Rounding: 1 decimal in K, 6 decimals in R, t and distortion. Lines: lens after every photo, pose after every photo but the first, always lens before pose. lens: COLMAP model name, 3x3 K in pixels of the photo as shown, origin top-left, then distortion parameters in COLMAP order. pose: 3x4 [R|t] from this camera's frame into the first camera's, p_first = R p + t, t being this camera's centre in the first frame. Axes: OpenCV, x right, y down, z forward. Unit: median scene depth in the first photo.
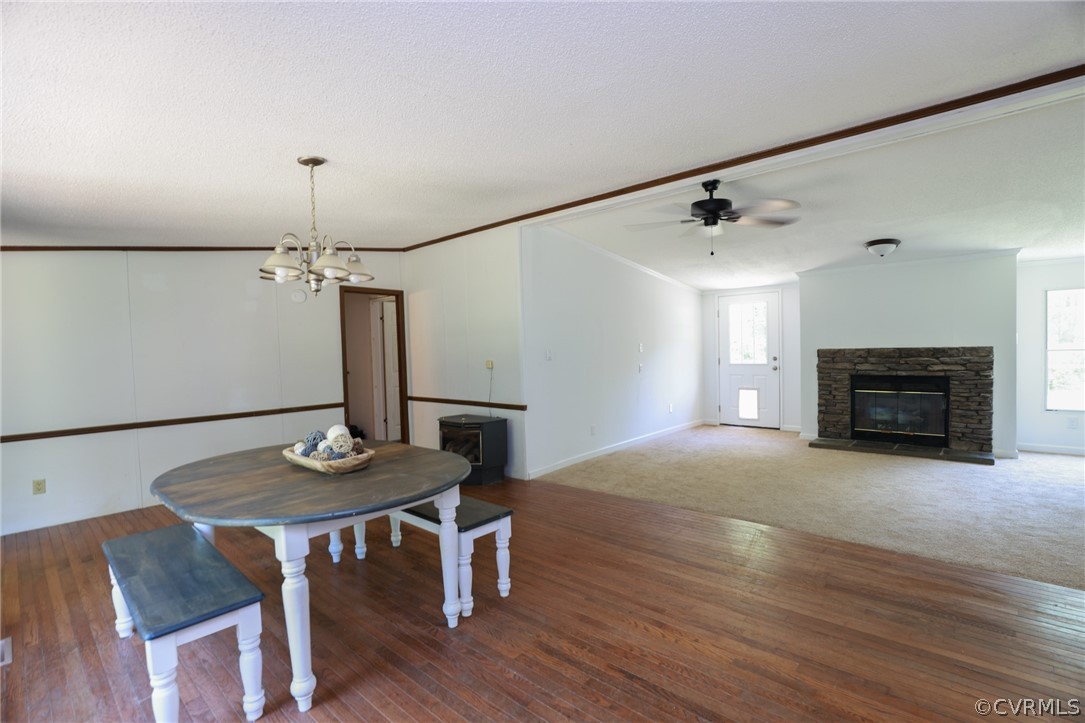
lens RADIAL K [[494.8, 0, 550.7], [0, 494.8, 366.9], [0, 0, 1]] dist [-0.029823, 0.002411]
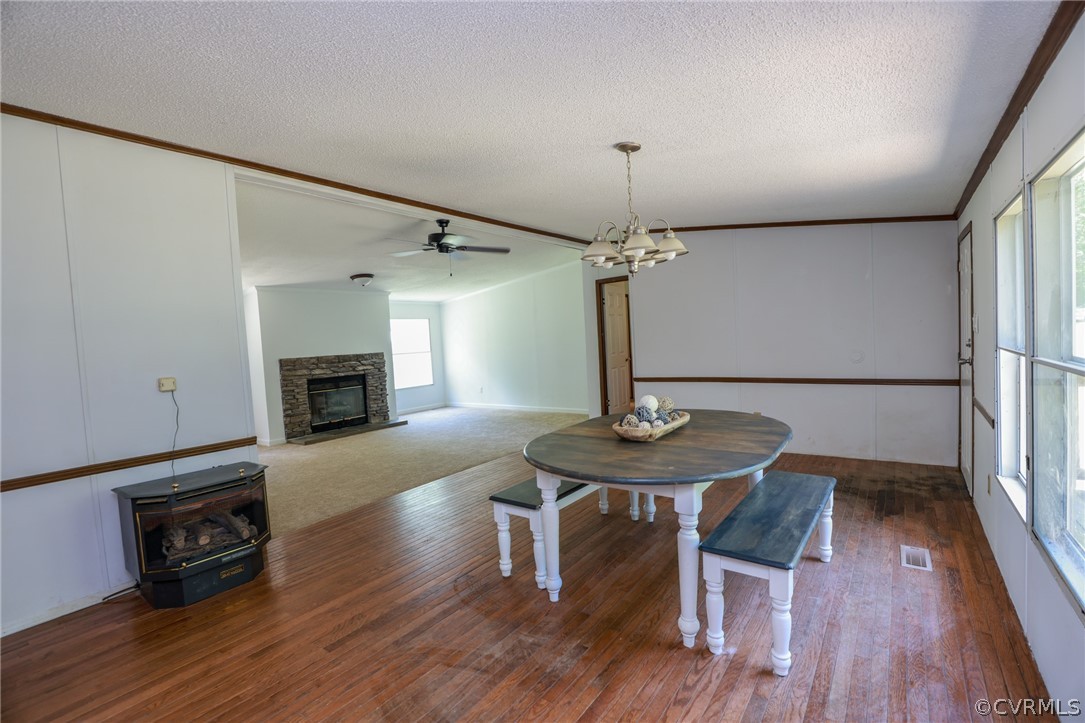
lens RADIAL K [[494.8, 0, 548.3], [0, 494.8, 362.0], [0, 0, 1]] dist [-0.029823, 0.002411]
pose [[-0.094298, -0.020408, 0.995335, -0.658749], [0.091042, 0.995424, 0.029035, -0.007845], [-0.991372, 0.093355, -0.092008, 0.564485]]
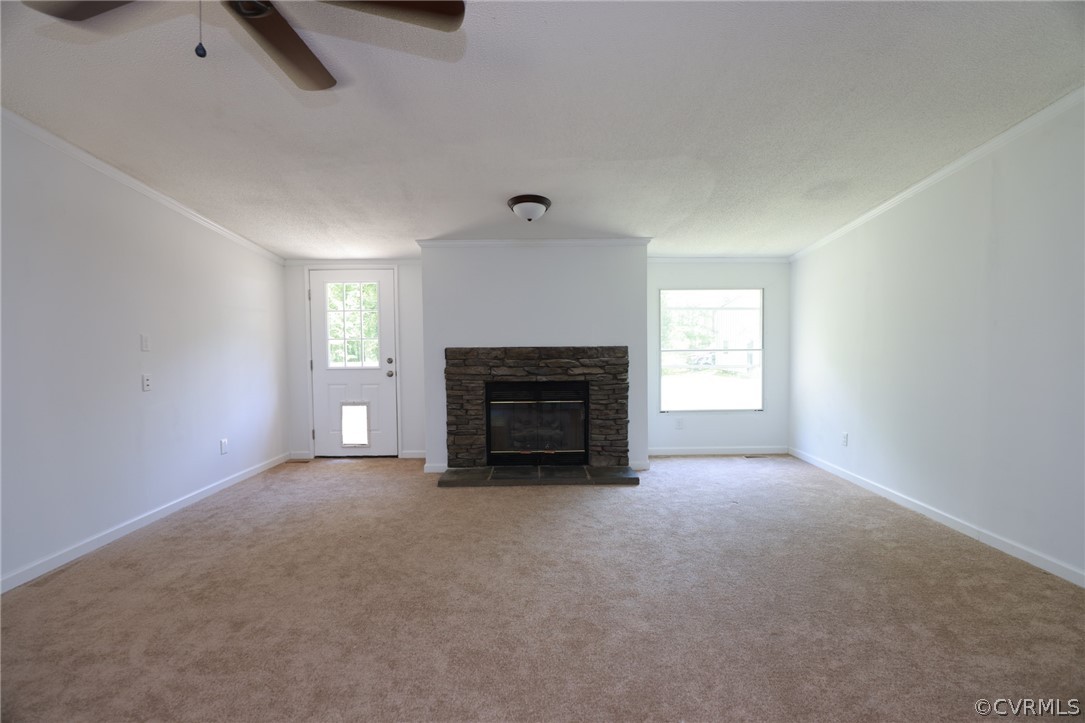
lens RADIAL K [[494.8, 0, 545.0], [0, 494.8, 361.0], [0, 0, 1]] dist [-0.029823, 0.002411]
pose [[0.744717, -0.009178, 0.667317, 0.179067], [0.015994, 0.999864, -0.004097, -0.012443], [-0.667189, 0.013725, 0.744762, 0.387914]]
